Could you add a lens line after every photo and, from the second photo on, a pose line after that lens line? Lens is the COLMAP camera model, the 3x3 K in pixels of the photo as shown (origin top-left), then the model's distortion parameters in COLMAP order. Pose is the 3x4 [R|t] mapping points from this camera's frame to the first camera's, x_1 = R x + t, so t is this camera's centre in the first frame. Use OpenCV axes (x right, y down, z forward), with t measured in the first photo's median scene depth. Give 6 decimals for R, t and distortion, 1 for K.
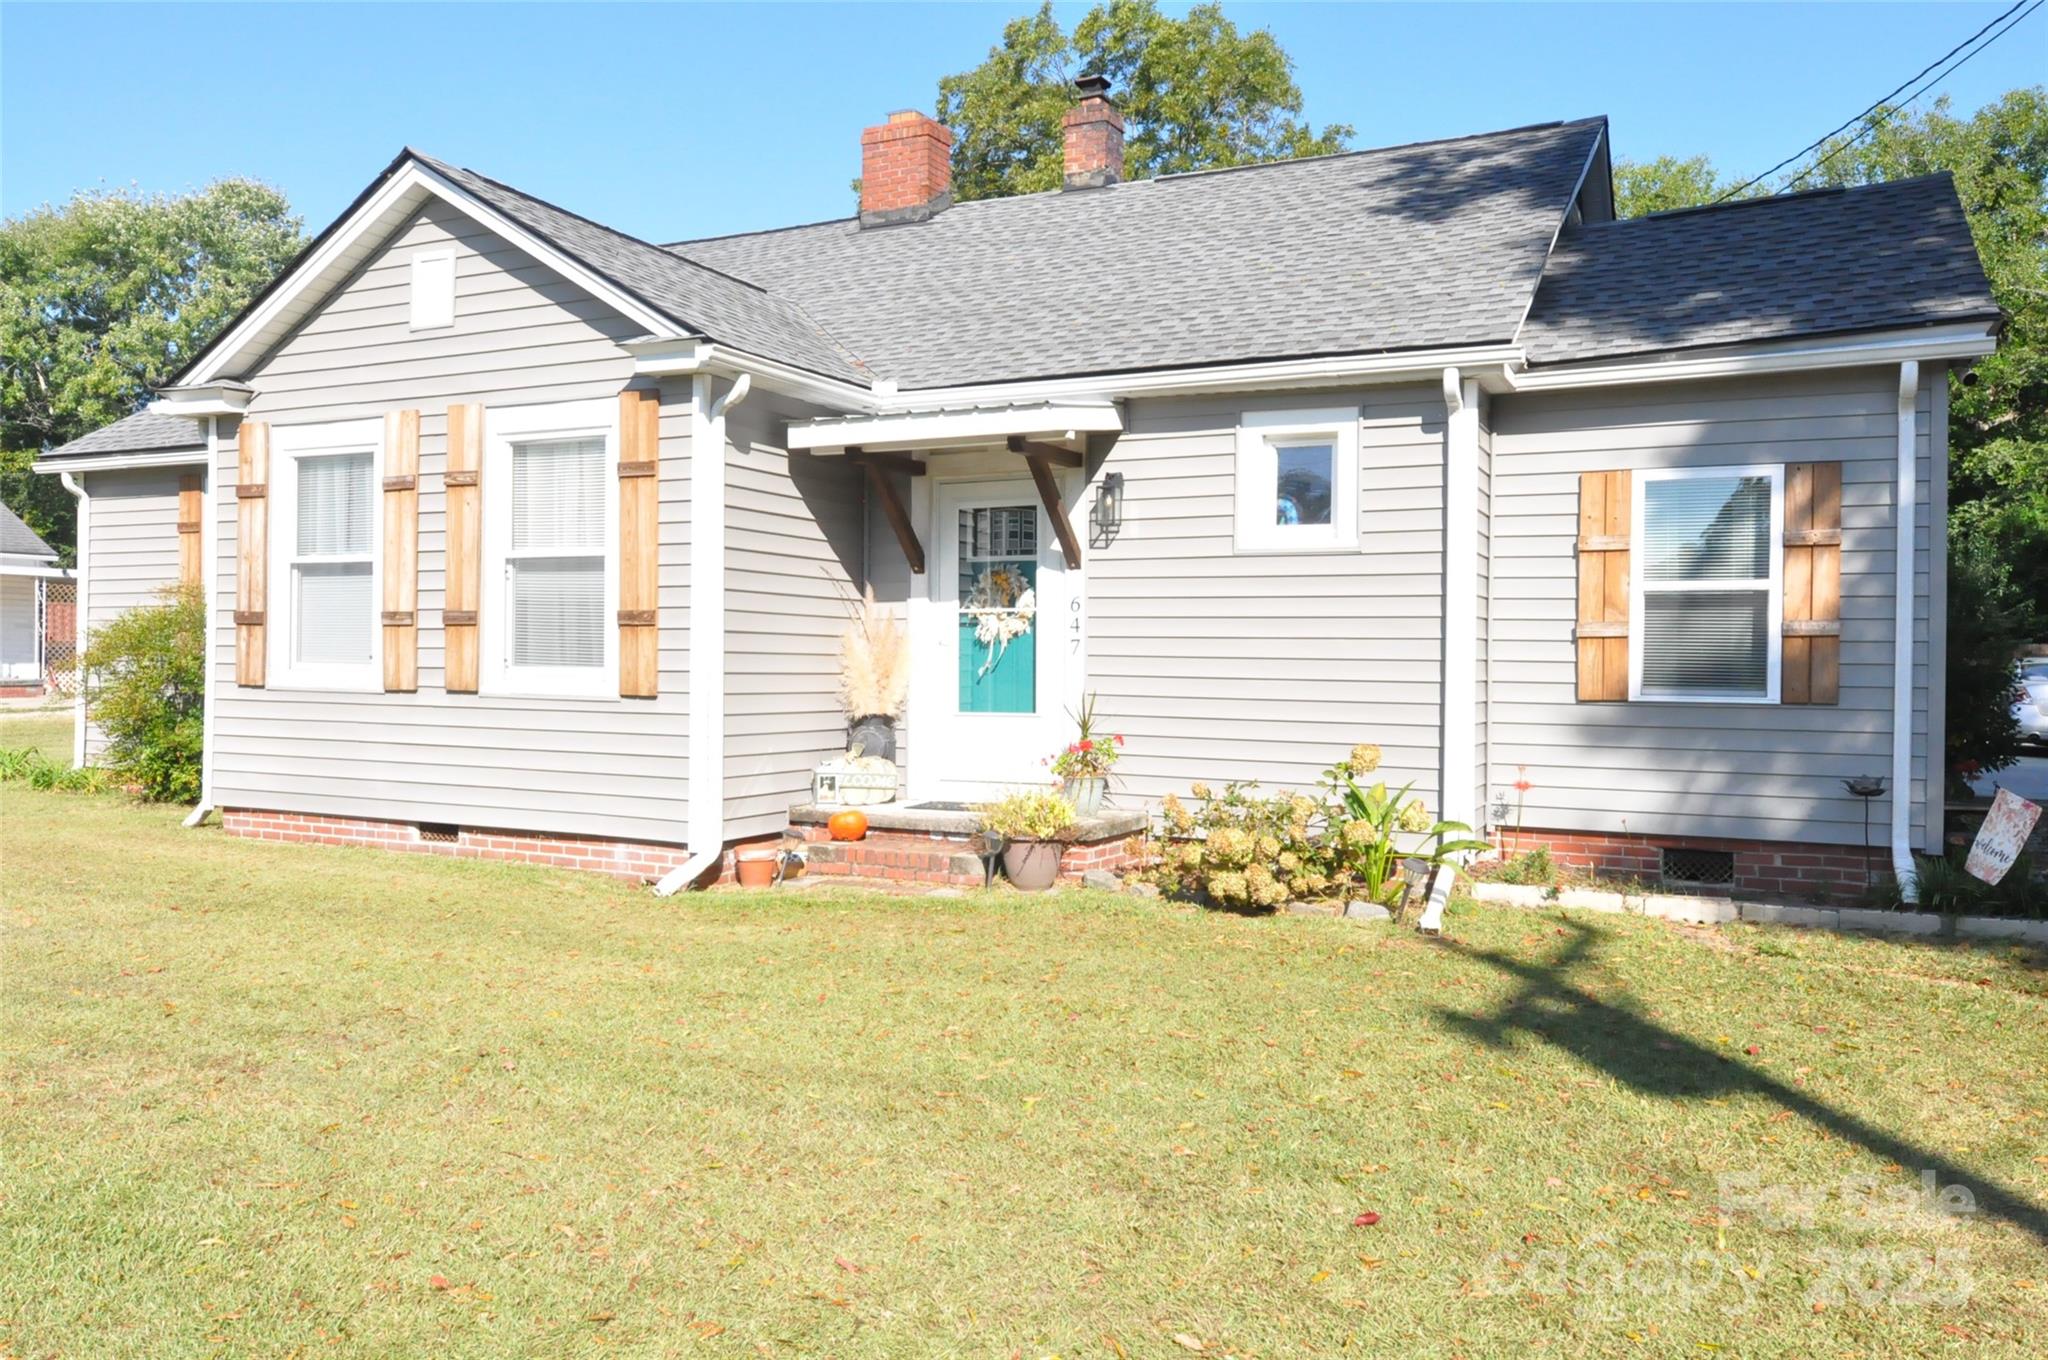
lens RADIAL K [[1562.3, 0, 1022.6], [0, 1562.3, 673.7], [0, 0, 1]] dist [-0.011336, 0.003191]
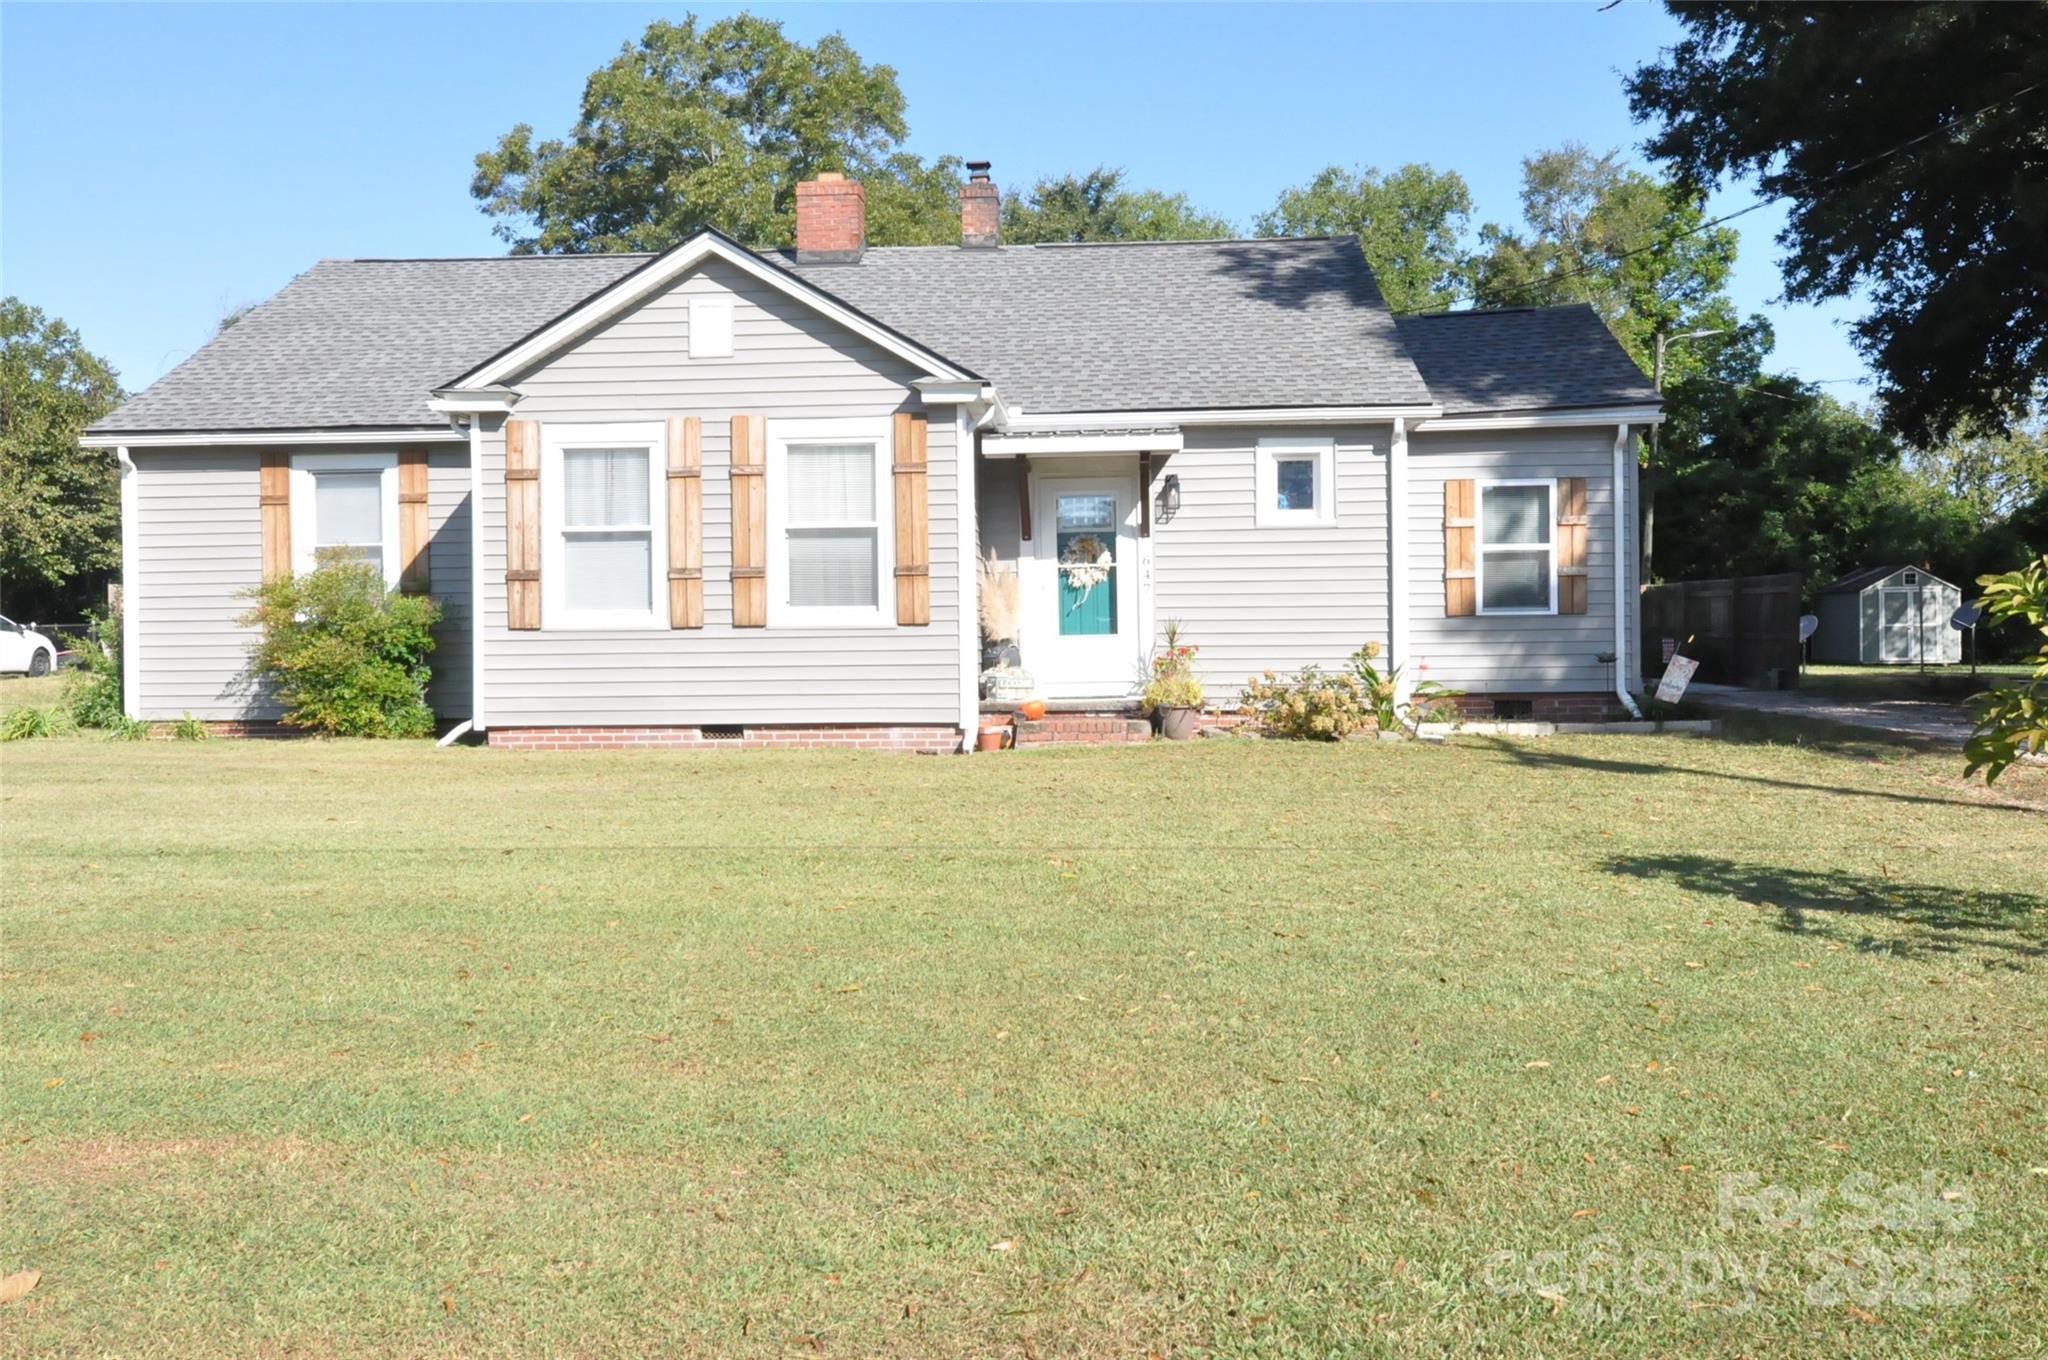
lens RADIAL K [[1635.8, 0, 1023.4], [0, 1635.8, 683.0], [0, 0, 1]] dist [-0.012104, -0.003011]
pose [[0.918119, -0.033156, 0.394915, -0.712269], [0.025950, 0.999385, 0.023576, 0.033795], [-0.395454, -0.011398, 0.918415, -0.411886]]
